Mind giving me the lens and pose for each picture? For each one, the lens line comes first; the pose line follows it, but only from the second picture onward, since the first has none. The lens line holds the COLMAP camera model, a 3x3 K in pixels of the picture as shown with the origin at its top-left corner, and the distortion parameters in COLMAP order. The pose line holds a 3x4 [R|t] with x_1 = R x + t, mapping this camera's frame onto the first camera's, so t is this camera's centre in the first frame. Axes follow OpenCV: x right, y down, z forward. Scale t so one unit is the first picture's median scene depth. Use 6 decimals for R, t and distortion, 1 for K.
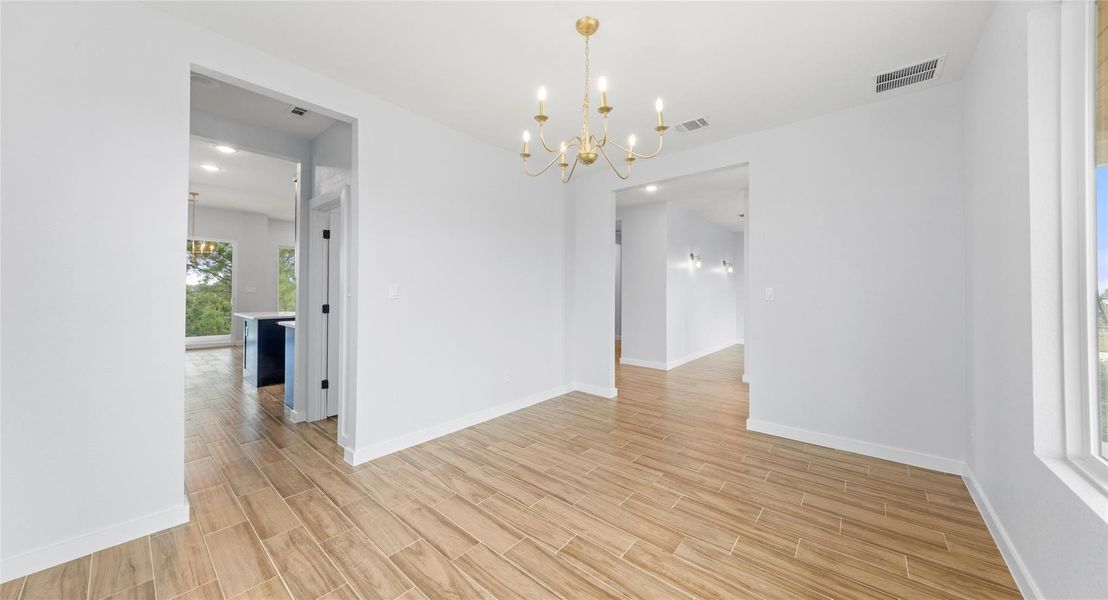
lens RADIAL K [[369.8, 0, 566.0], [0, 369.8, 289.3], [0, 0, 1]] dist [-0.005839, -0.000373]
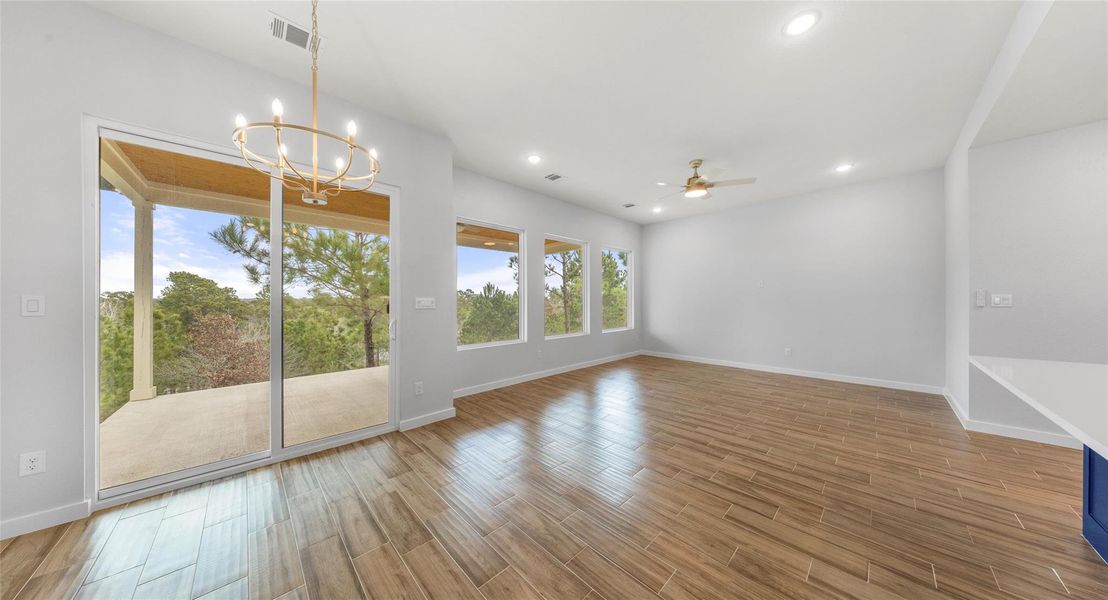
lens RADIAL K [[319.3, 0, 557.2], [0, 319.3, 300.5], [0, 0, 1]] dist [-0.000177, -0.000257]
pose [[0.993966, -0.010497, -0.109183, -0.426568], [0.010867, 0.999937, 0.002800, 0.000044], [0.109146, -0.003970, 0.994018, 0.411970]]
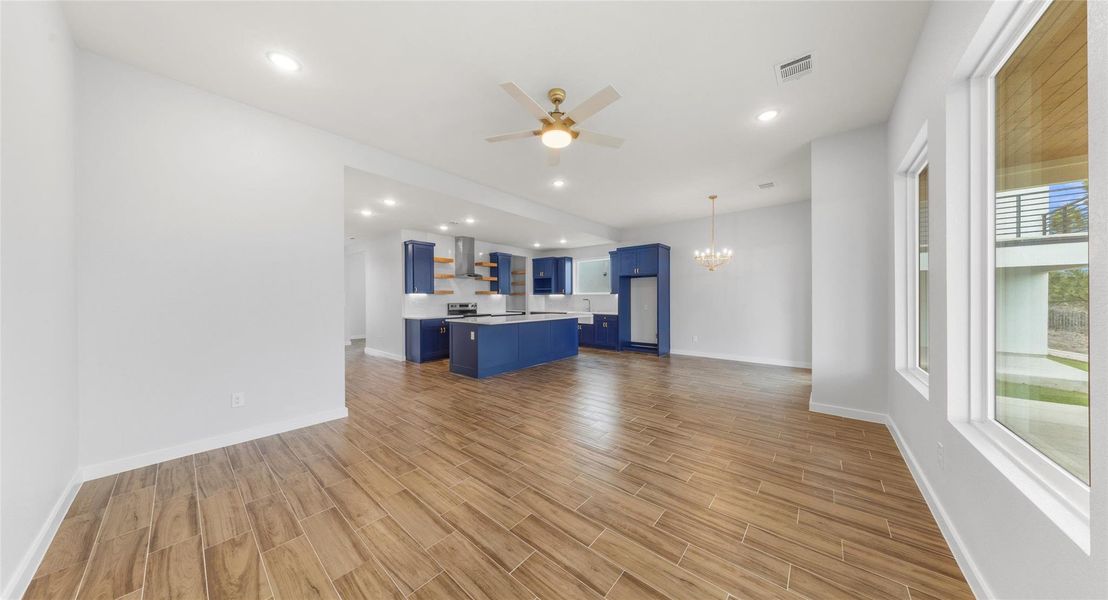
lens RADIAL K [[319.3, 0, 560.9], [0, 319.3, 296.5], [0, 0, 1]] dist [-0.000177, -0.000257]
pose [[-0.999992, -0.003850, -0.001360, -0.325444], [-0.003833, 0.999924, -0.011751, 0.003981], [0.001405, -0.011746, -0.999930, 0.956811]]
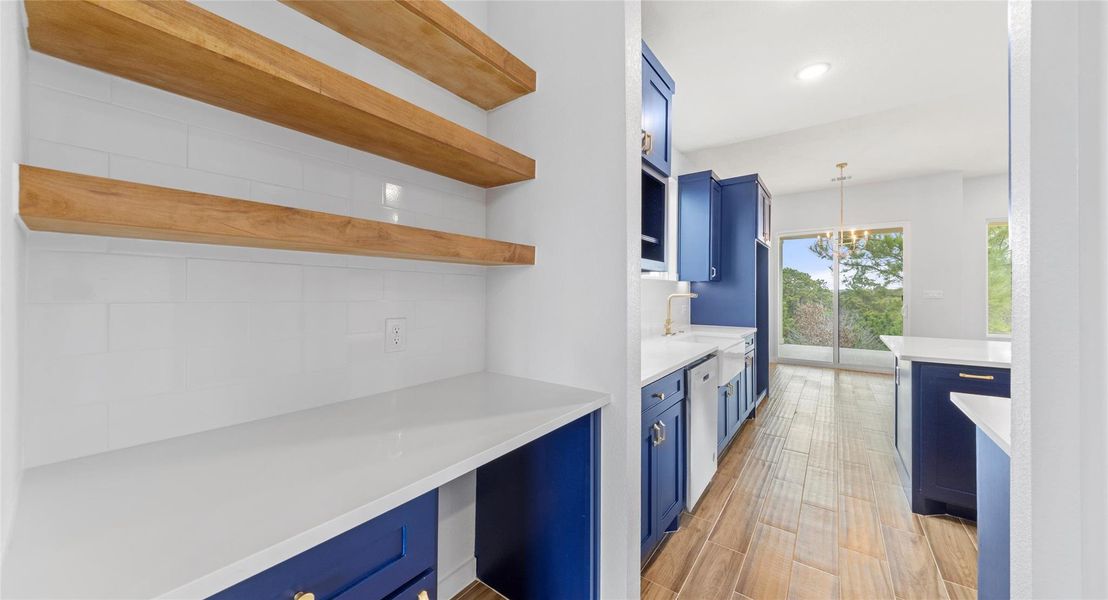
lens RADIAL K [[369.8, 0, 541.1], [0, 369.8, 290.9], [0, 0, 1]] dist [-0.005839, -0.000373]
pose [[0.011821, -0.013646, -0.999837, -0.141216], [0.006117, 0.999889, -0.013575, -0.000088], [0.999911, -0.005955, 0.011903, 0.195662]]
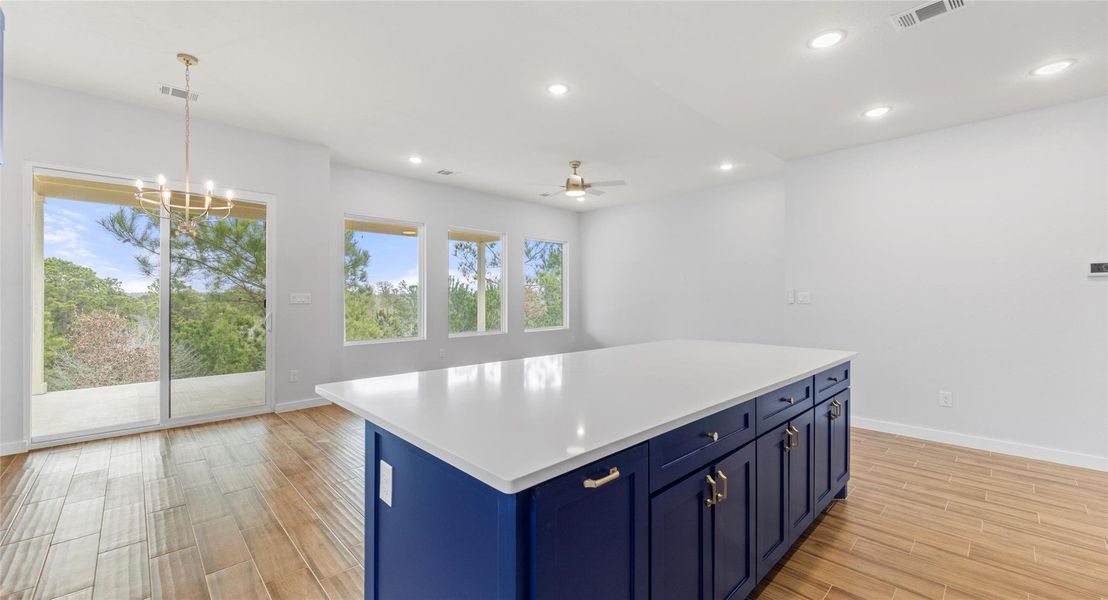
lens RADIAL K [[439.2, 0, 557.3], [0, 439.2, 296.7], [0, 0, 1]] dist [0.004443, -0.002384]
pose [[0.993198, -0.006986, -0.116230, -0.289424], [0.007359, 0.999969, 0.002782, 0.000513], [0.116207, -0.003618, 0.993218, 0.294974]]
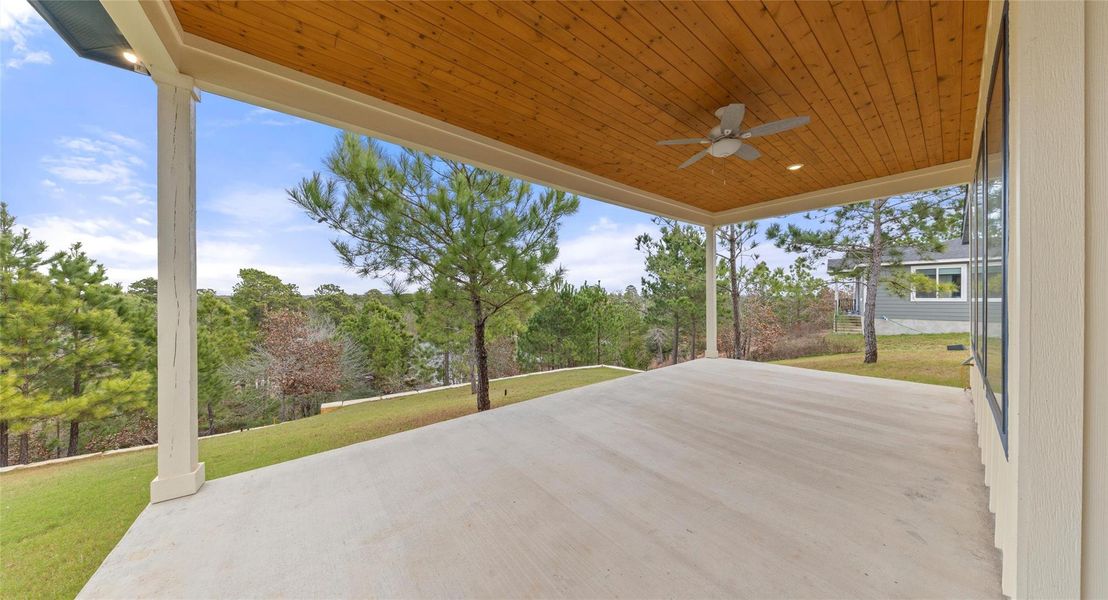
lens RADIAL K [[319.3, 0, 560.6], [0, 319.3, 297.5], [0, 0, 1]] dist [-0.000177, -0.000257]
pose [[0.979011, -0.012496, -0.203422, -0.700519], [0.013958, 0.999886, 0.005751, 0.003956], [0.203327, -0.008470, 0.979074, 0.597521]]
